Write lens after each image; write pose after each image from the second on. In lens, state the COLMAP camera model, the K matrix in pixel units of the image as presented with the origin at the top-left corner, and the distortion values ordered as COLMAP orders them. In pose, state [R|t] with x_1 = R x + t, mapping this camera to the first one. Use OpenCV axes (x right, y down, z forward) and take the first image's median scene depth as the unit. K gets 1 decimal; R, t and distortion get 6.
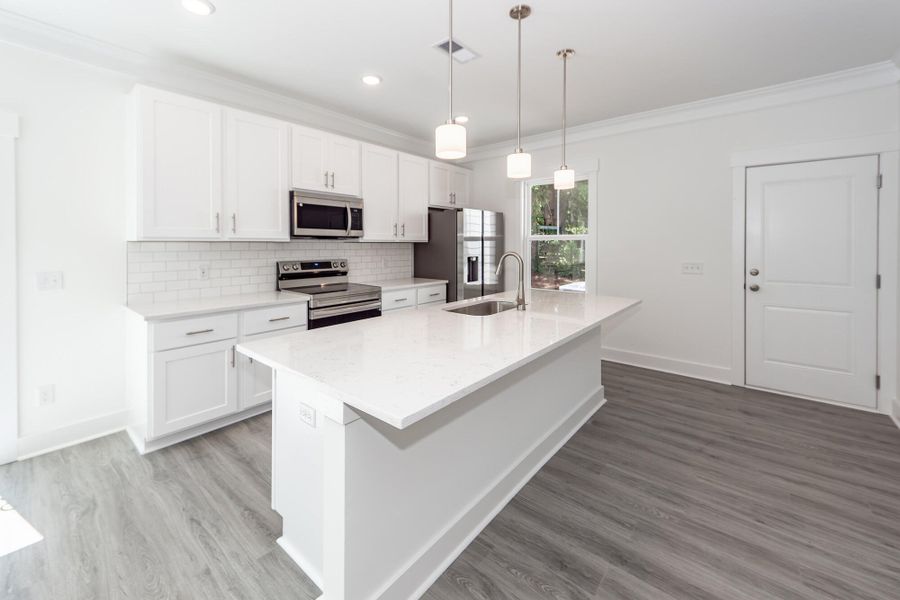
lens RADIAL K [[365.0, 0, 447.6], [0, 365.0, 257.2], [0, 0, 1]] dist [-0.000793, -0.000021]
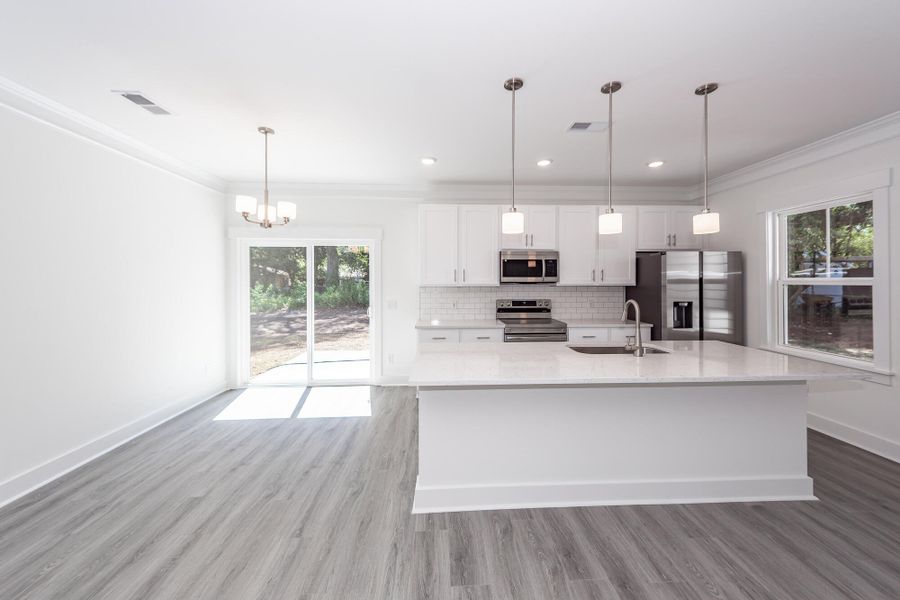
lens RADIAL K [[339.3, 0, 450.9], [0, 339.3, 281.5], [0, 0, 1]] dist [0.021361, -0.006651]
pose [[0.677825, -0.004217, -0.735211, 0.389130], [-0.022265, 0.999407, -0.026260, -0.019743], [0.734886, 0.034169, 0.677329, -0.050848]]
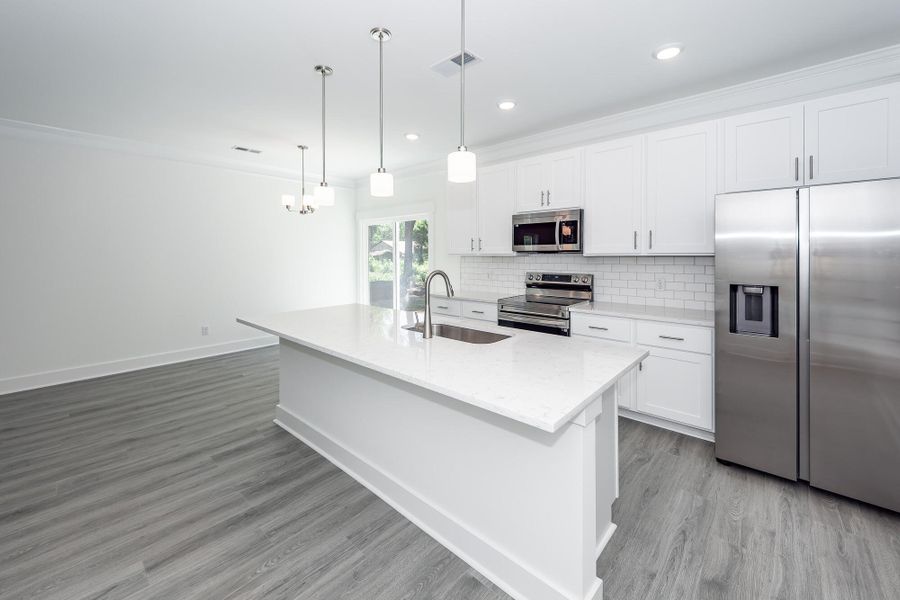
lens RADIAL K [[365.9, 0, 437.5], [0, 365.9, 253.4], [0, 0, 1]] dist [0.021615, -0.000153]
pose [[-0.055512, -0.004141, -0.998449, 0.746188], [-0.035782, 0.999357, -0.002156, -0.035545], [0.997817, 0.035607, -0.055625, 0.732294]]
